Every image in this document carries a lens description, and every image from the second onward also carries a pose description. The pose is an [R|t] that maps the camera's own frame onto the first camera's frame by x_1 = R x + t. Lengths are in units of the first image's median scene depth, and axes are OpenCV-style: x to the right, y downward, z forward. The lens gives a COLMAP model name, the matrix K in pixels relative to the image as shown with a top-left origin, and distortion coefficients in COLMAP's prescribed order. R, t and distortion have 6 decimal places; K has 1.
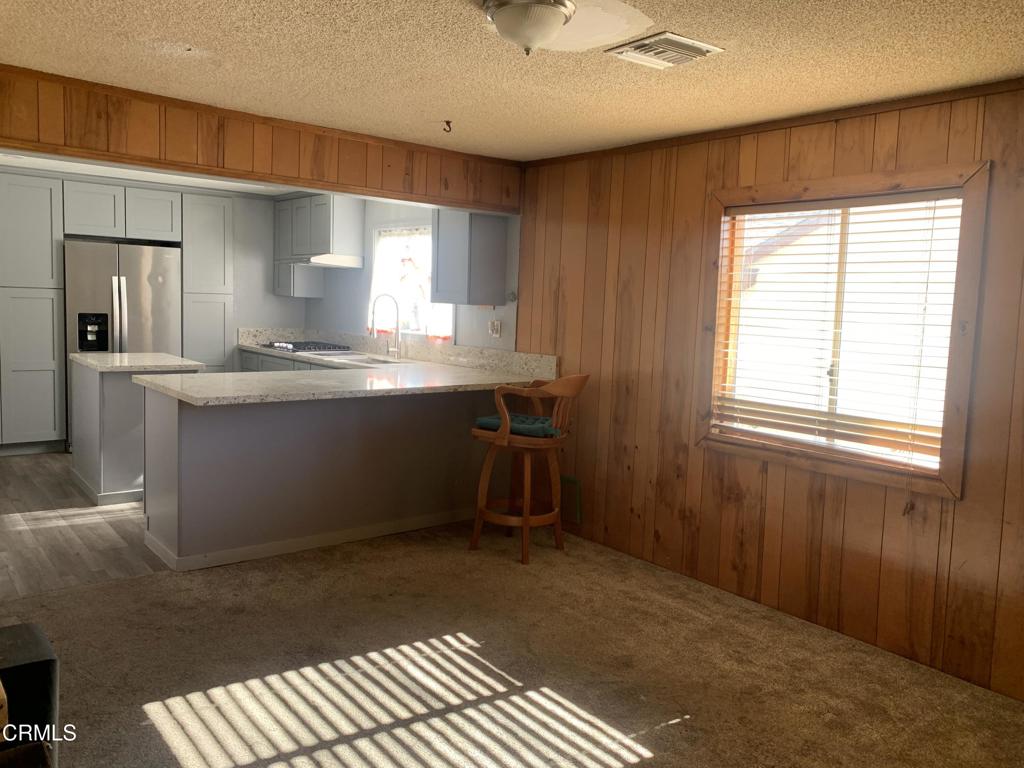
lens RADIAL K [[782.0, 0, 510.8], [0, 782.0, 377.0], [0, 0, 1]] dist [0.035322, -0.038904]
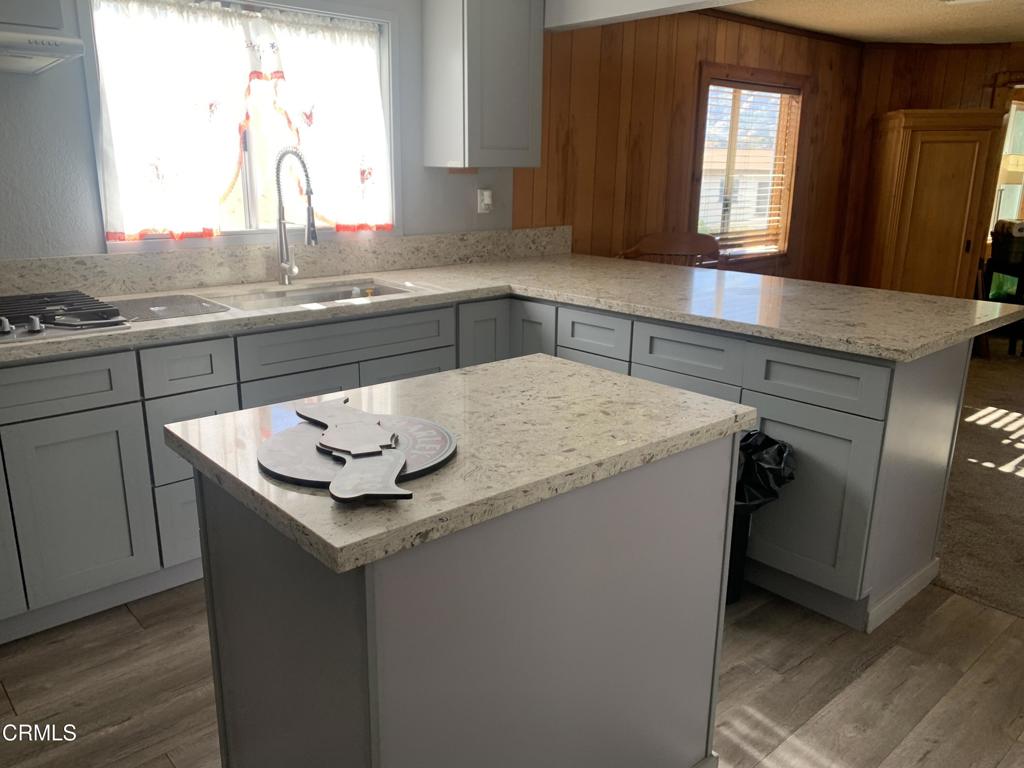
lens RADIAL K [[782.0, 0, 513.2], [0, 782.0, 388.6], [0, 0, 1]] dist [0.035322, -0.038904]
pose [[-0.050792, -0.308675, 0.949811, -1.035650], [0.085610, 0.946192, 0.312077, -0.166387], [-0.995033, 0.097164, -0.021633, 1.388931]]
